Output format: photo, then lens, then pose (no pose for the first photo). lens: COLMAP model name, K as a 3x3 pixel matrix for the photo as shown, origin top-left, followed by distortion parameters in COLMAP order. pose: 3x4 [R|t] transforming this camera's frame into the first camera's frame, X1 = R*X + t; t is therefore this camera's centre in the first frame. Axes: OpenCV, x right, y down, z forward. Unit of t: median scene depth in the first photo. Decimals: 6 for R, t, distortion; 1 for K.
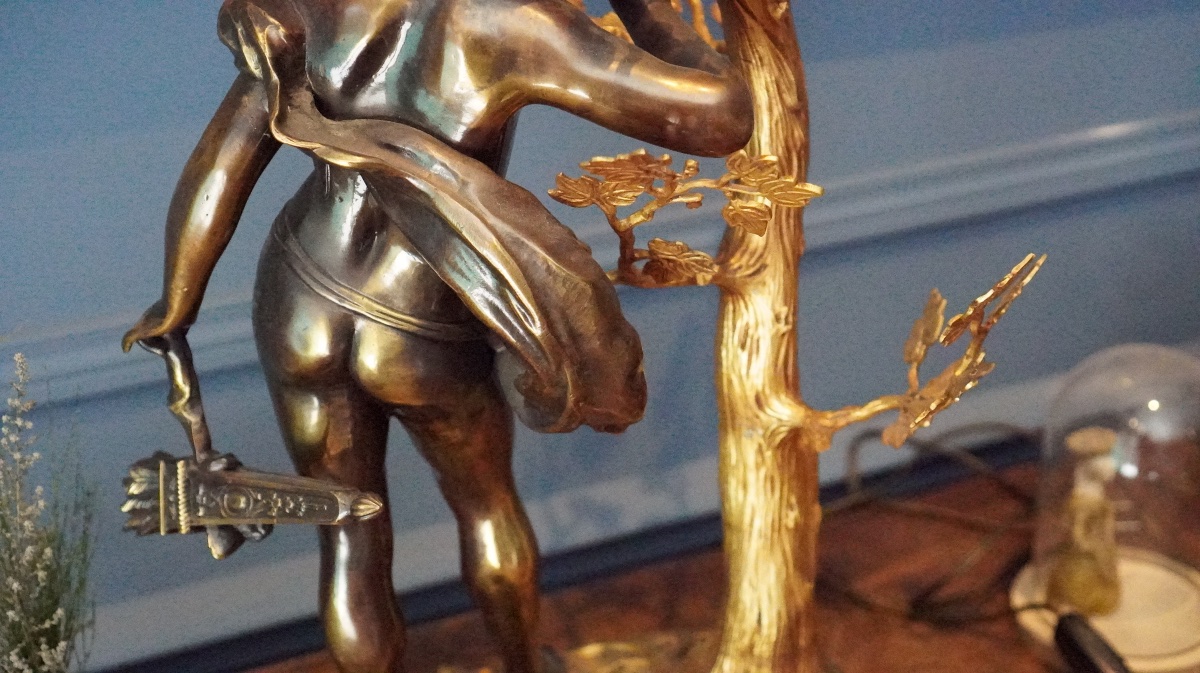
lens RADIAL K [[1846.9, 0, 600.0], [0, 1846.9, 336.5], [0, 0, 1]] dist [0.163621, -0.600308]
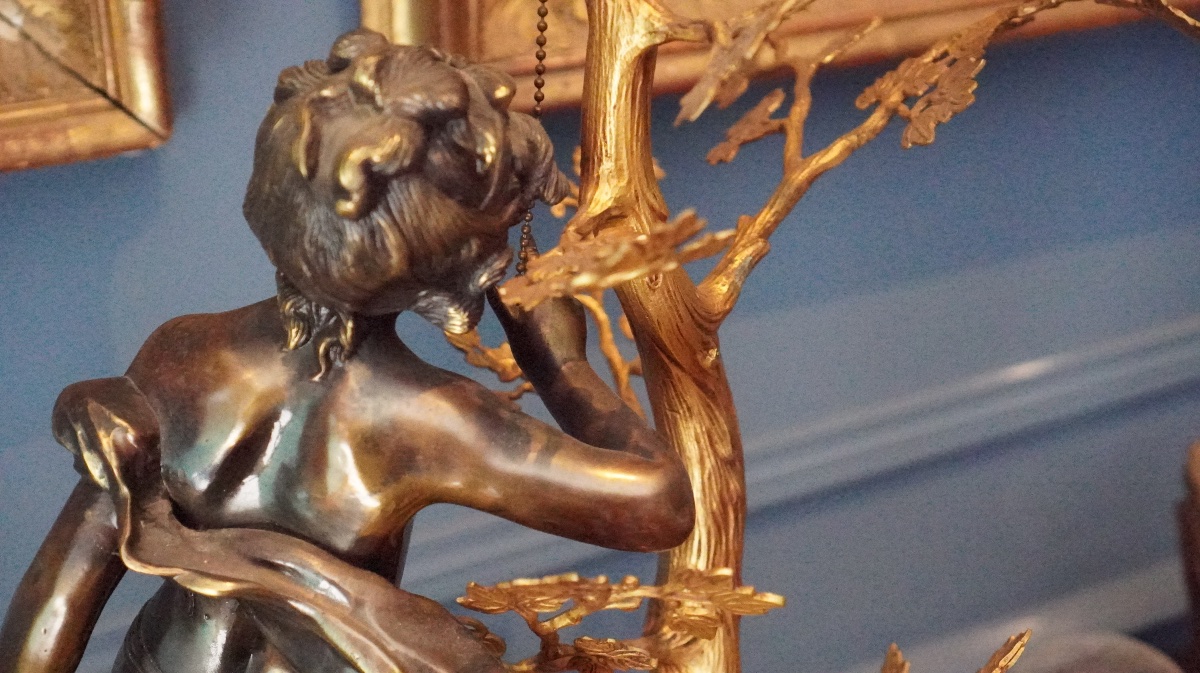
lens RADIAL K [[1846.9, 0, 600.0], [0, 1846.9, 336.5], [0, 0, 1]] dist [0.163621, -0.600308]
pose [[0.995709, -0.043638, 0.081607, -0.027111], [0.048246, 0.997300, -0.055370, -0.149545], [-0.078970, 0.059070, 0.995125, 0.145076]]
